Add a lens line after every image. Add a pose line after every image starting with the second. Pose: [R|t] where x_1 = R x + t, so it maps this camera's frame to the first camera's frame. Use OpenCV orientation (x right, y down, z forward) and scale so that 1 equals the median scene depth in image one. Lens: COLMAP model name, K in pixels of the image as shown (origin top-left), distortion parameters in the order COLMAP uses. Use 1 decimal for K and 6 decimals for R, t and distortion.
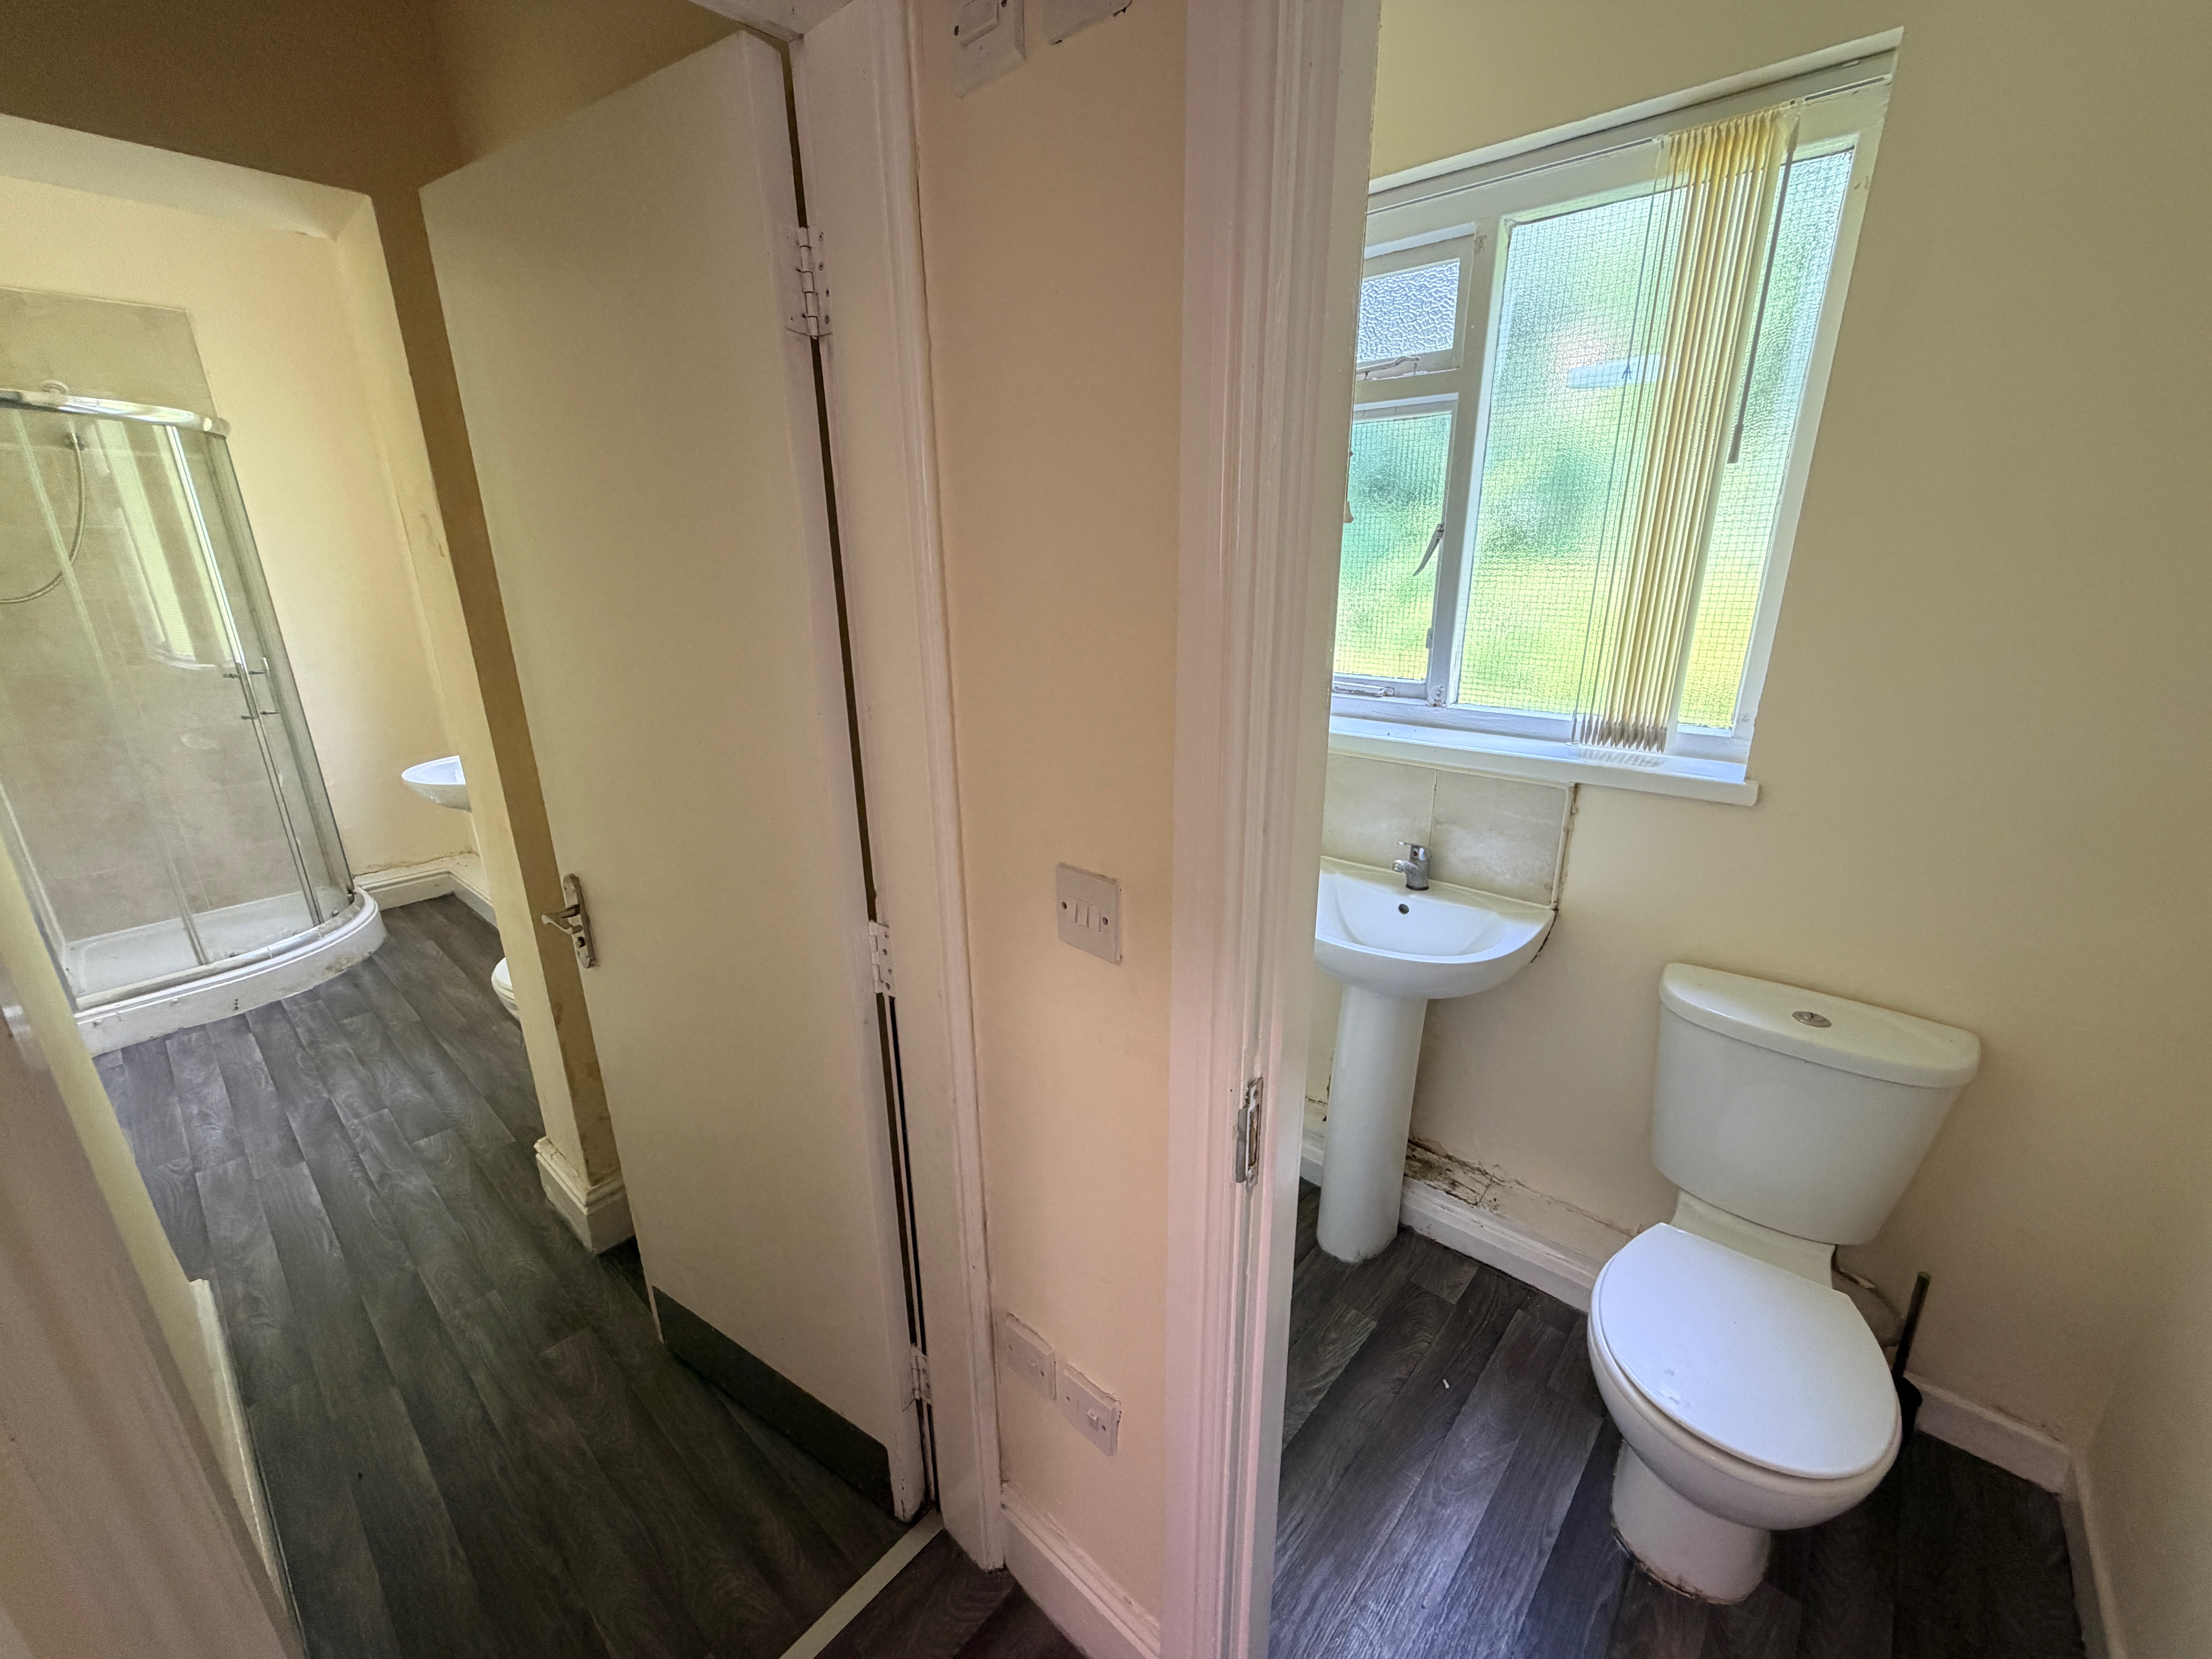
lens RADIAL K [[879.4, 0, 1106.0], [0, 879.4, 829.5], [0, 0, 1]] dist [0.001918, 0.000382]
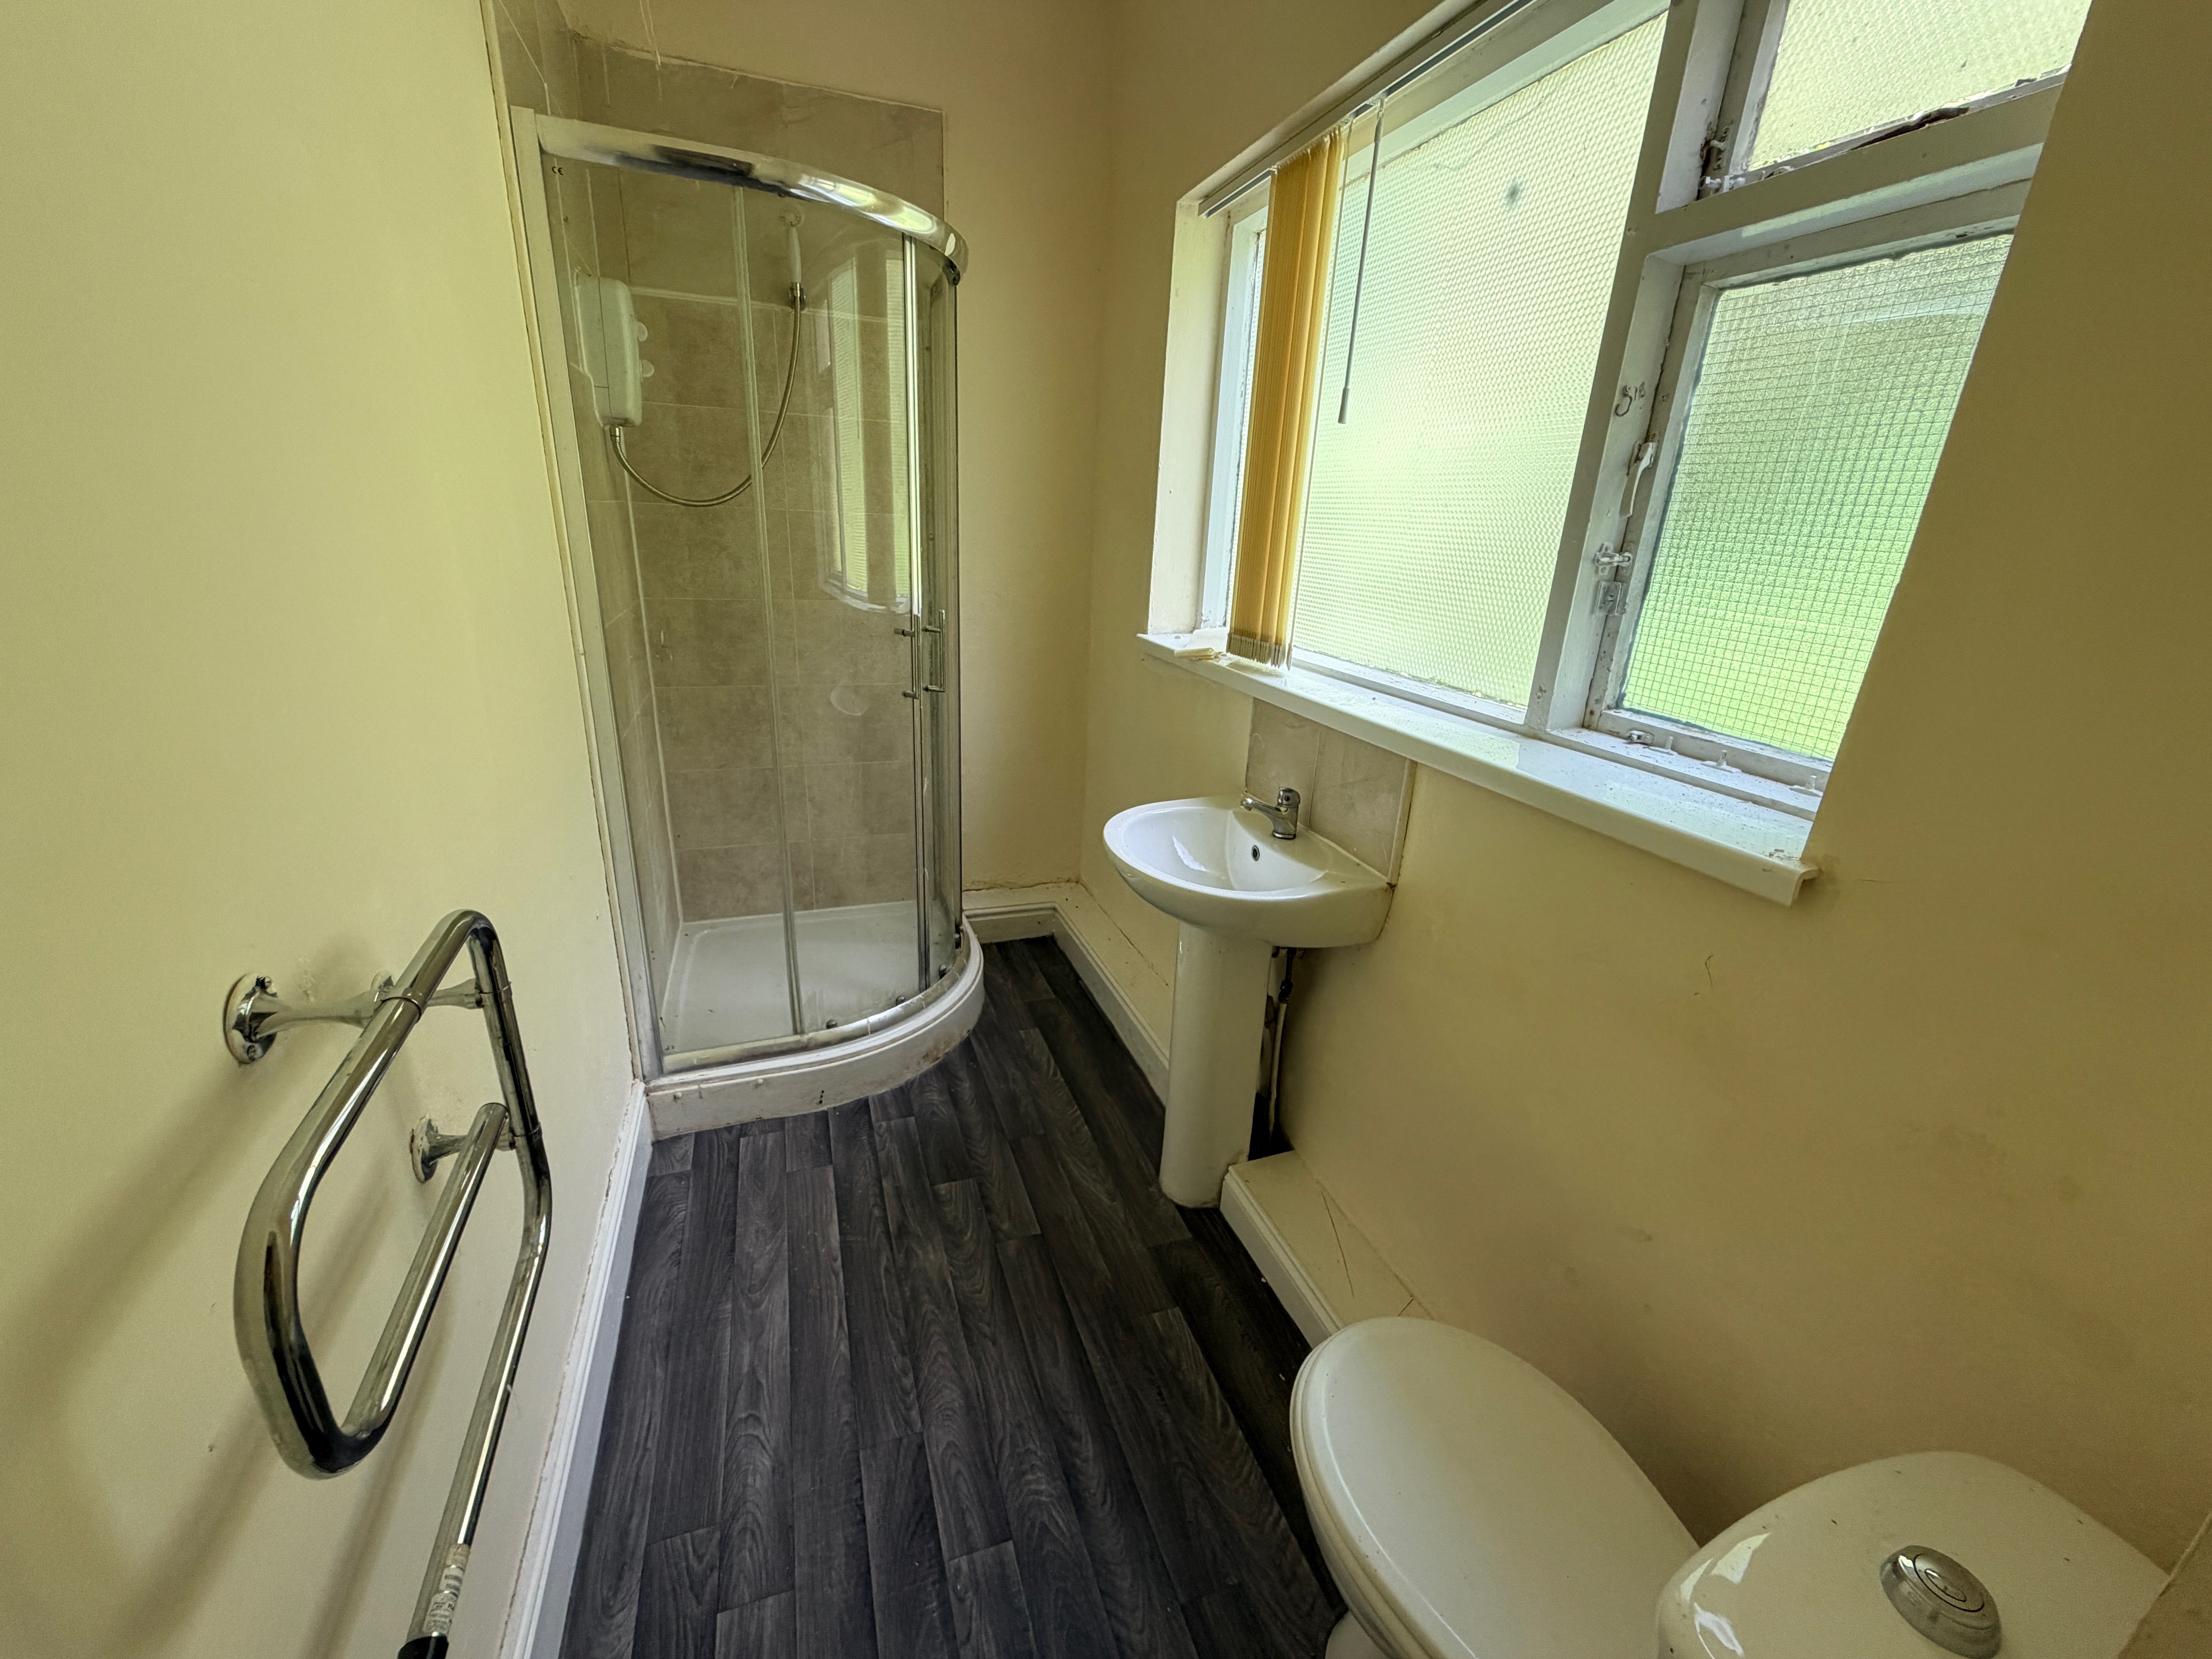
lens RADIAL K [[902.1, 0, 1106.0], [0, 902.1, 829.5], [0, 0, 1]] dist [0.016934, 0.000143]
pose [[0.871080, 0.212262, -0.442905, -0.497963], [-0.203336, 0.976732, 0.068190, -0.098667], [0.447073, 0.030659, 0.893972, 0.436292]]
